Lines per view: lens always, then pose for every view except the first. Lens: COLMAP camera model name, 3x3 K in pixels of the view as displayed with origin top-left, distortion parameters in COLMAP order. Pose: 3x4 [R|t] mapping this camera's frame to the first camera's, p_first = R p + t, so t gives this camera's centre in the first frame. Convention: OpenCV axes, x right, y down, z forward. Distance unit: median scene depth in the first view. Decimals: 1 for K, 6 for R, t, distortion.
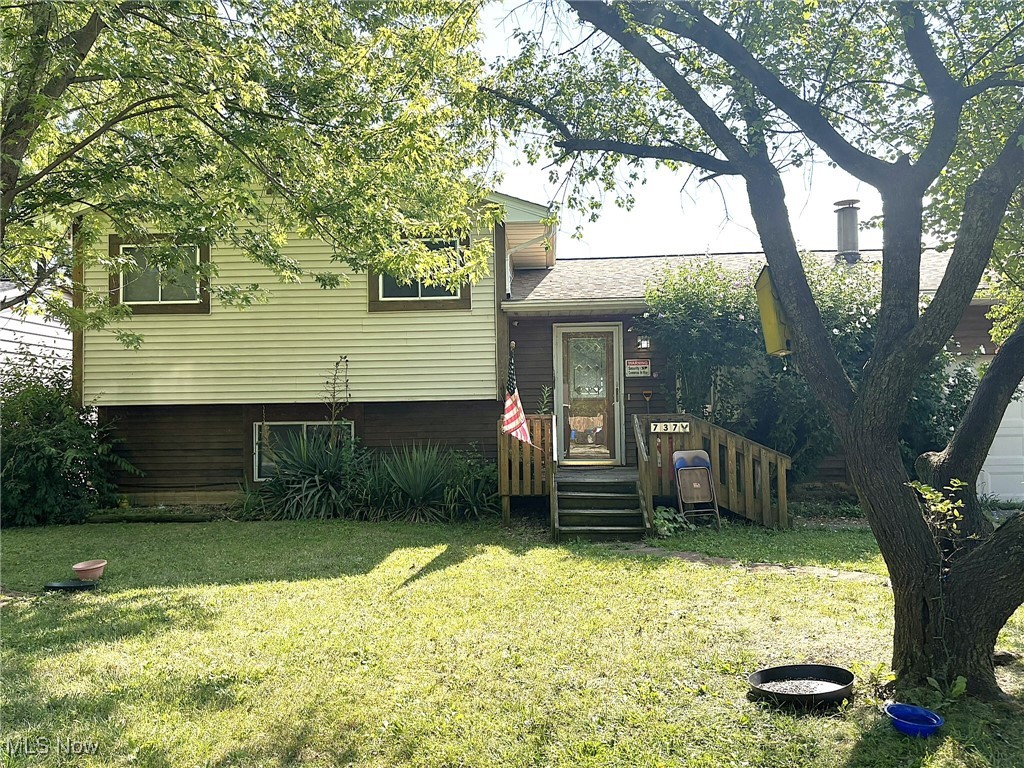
lens RADIAL K [[762.8, 0, 516.3], [0, 762.8, 396.6], [0, 0, 1]] dist [0.028116, -0.002281]
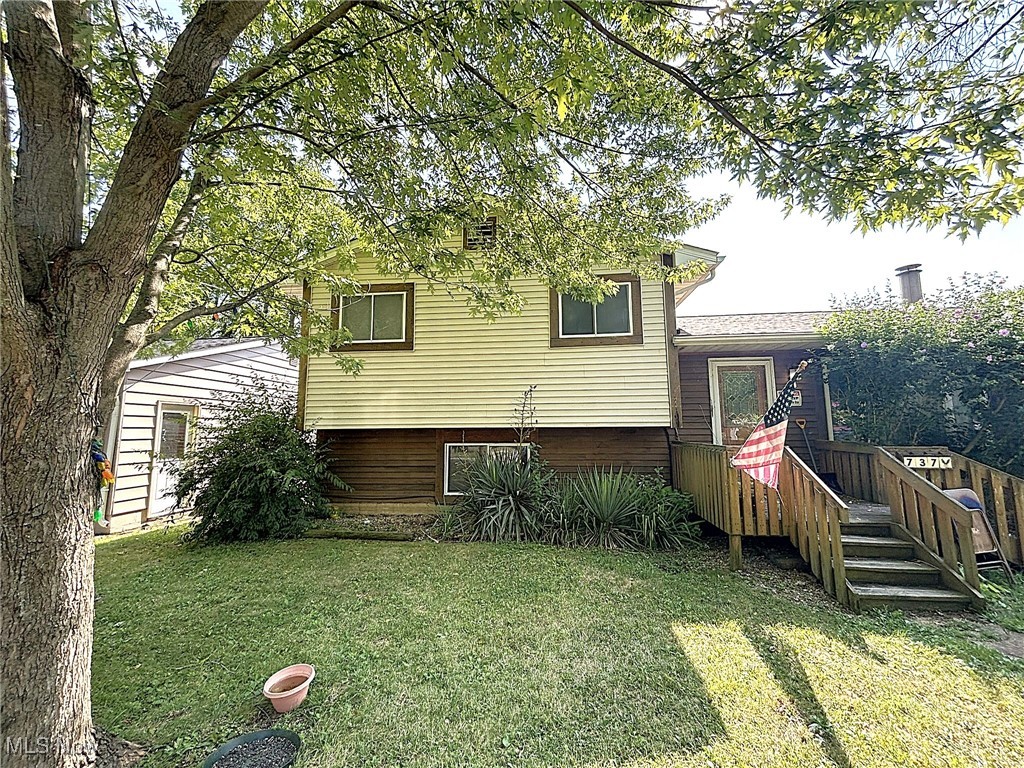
lens RADIAL K [[408.8, 0, 515.3], [0, 408.8, 384.6], [0, 0, 1]] dist [0.001931, -0.000343]
pose [[0.998477, 0.001665, -0.055153, -0.525095], [-0.006021, 0.996863, -0.078911, -0.020359], [0.054848, 0.079123, 0.995355, 0.988342]]
